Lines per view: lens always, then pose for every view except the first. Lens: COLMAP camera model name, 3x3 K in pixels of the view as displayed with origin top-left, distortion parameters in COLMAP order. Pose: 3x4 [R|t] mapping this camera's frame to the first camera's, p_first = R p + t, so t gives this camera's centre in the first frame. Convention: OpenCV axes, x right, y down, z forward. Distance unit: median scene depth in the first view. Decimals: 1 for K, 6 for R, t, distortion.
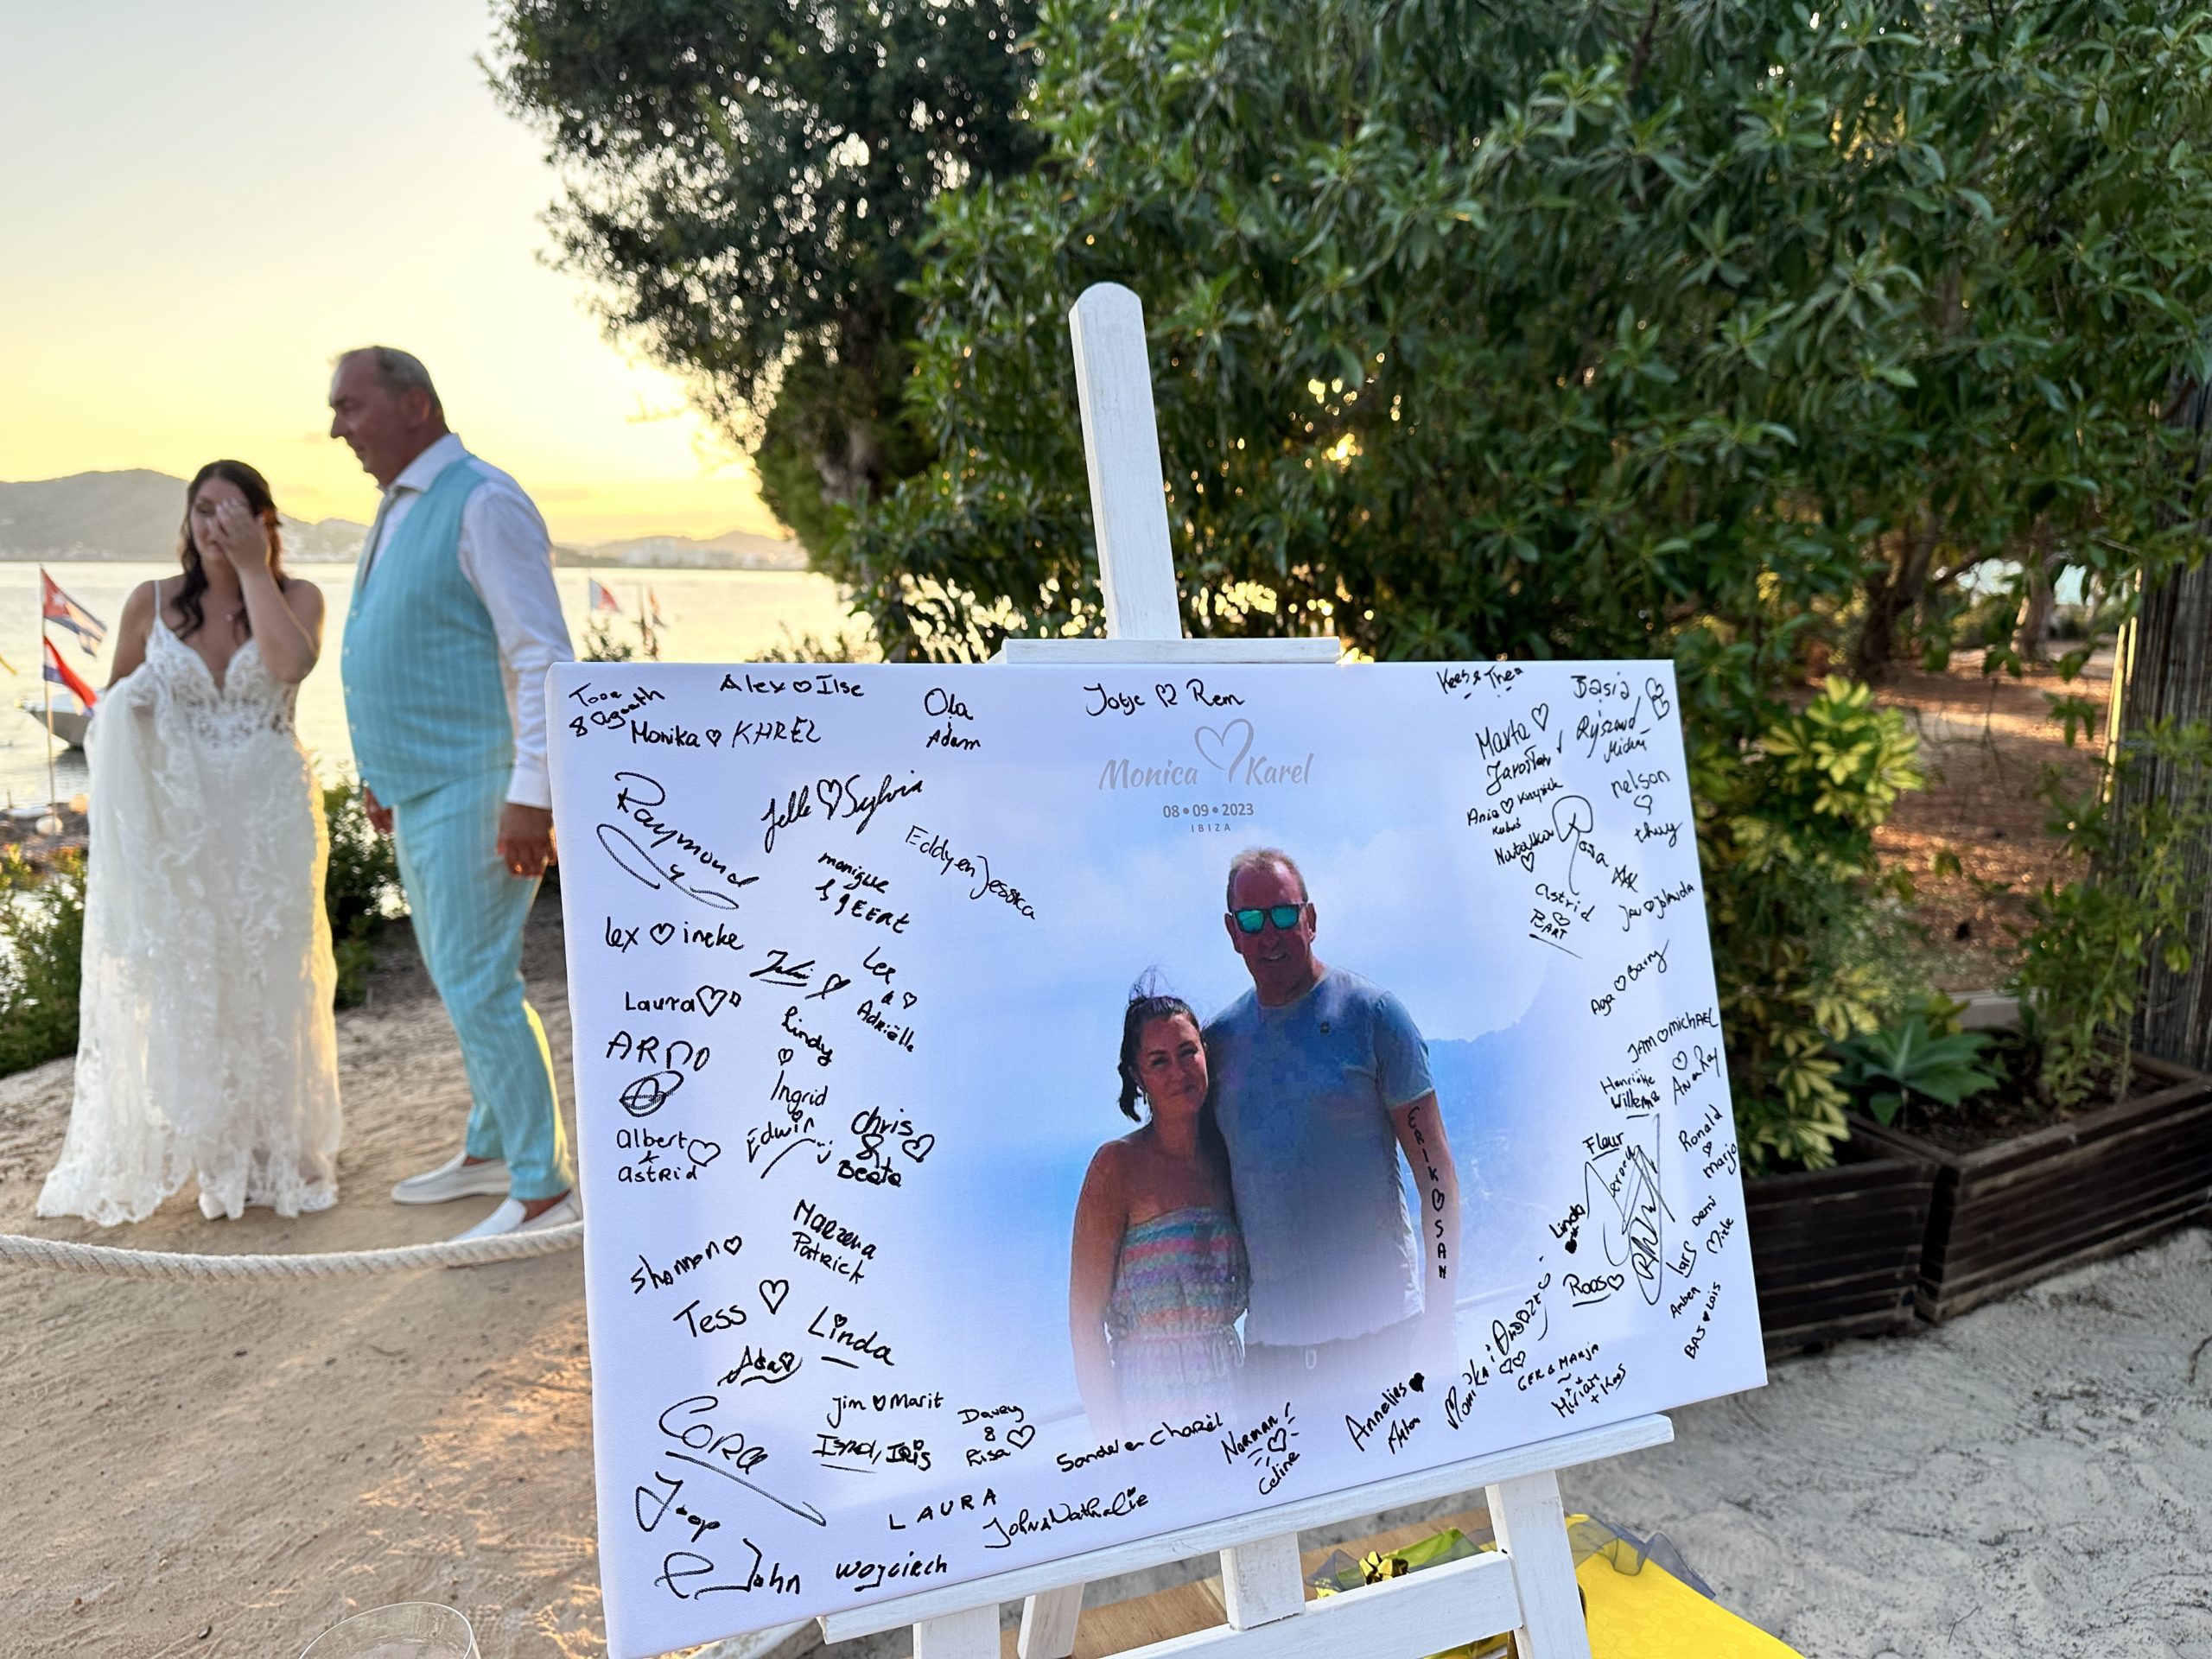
lens RADIAL K [[1578.5, 0, 1106.0], [0, 1578.5, 829.5], [0, 0, 1]] dist [0.043526, -0.068658]
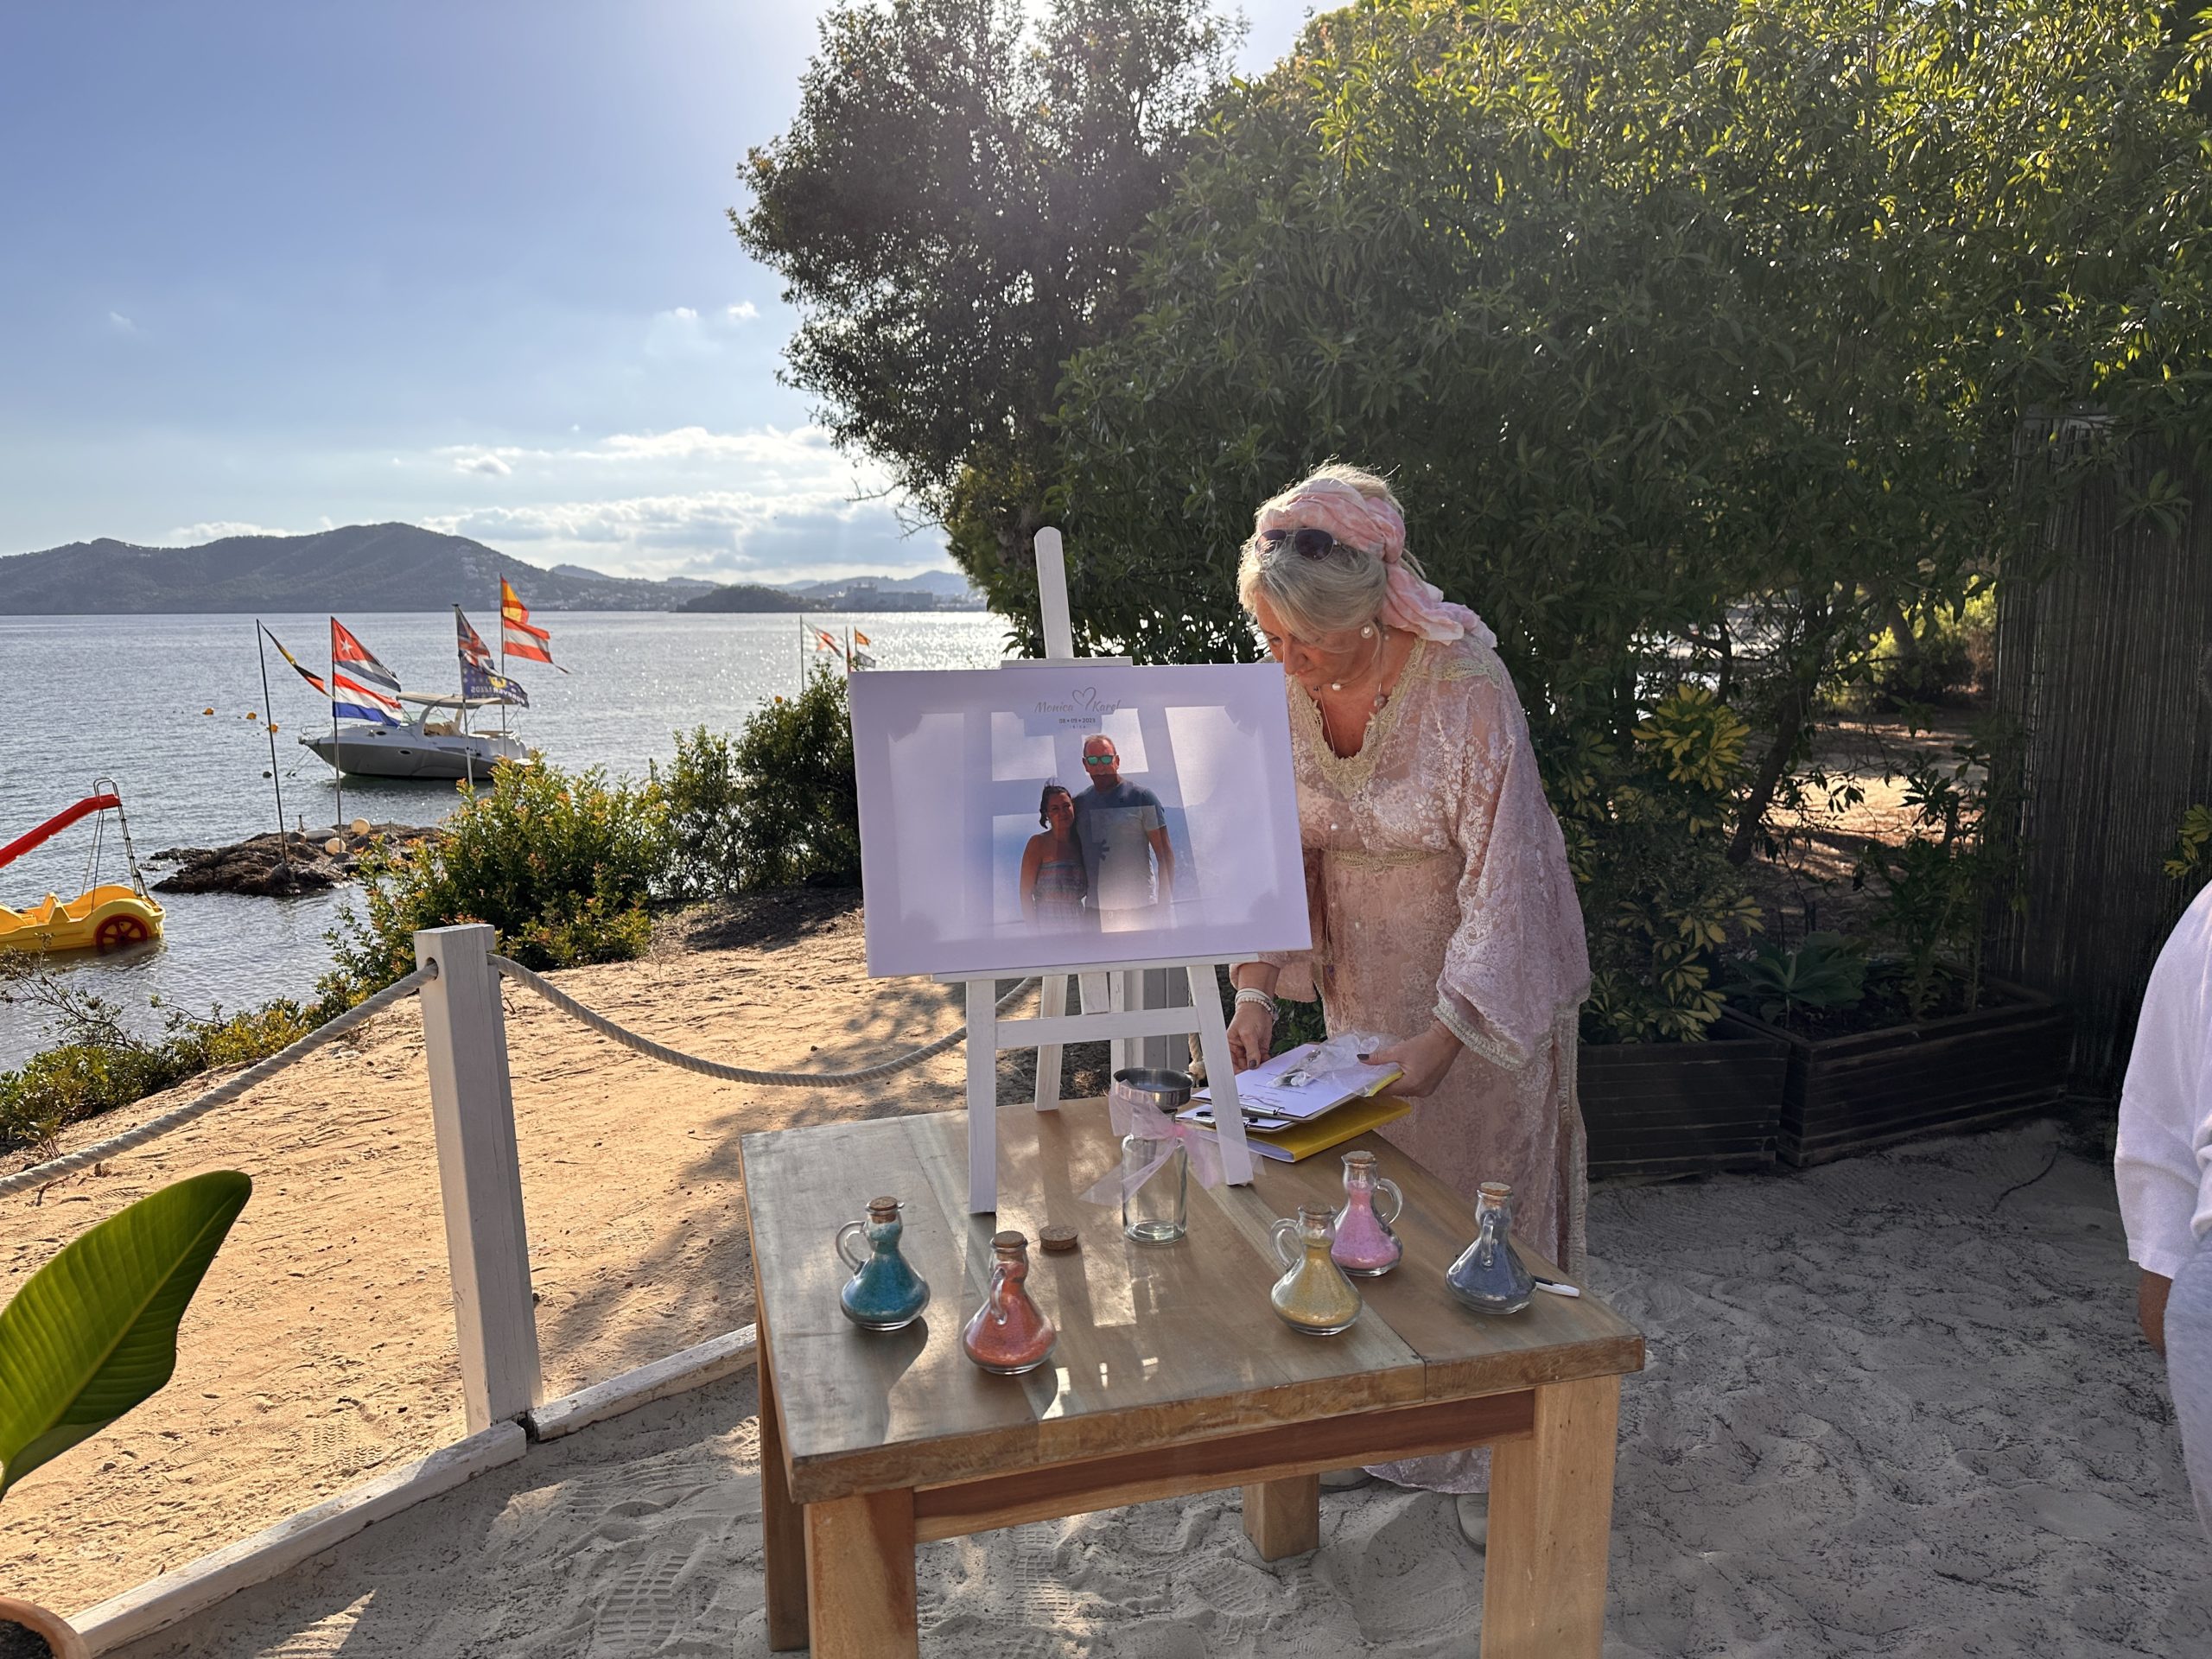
lens RADIAL K [[1578.5, 0, 1106.0], [0, 1578.5, 829.5], [0, 0, 1]] dist [0.043526, -0.068658]
pose [[0.992658, 0.000452, -0.120954, 0.107547], [-0.002885, 0.999797, -0.019942, 0.055912], [0.120920, 0.020144, 0.992458, -0.410491]]
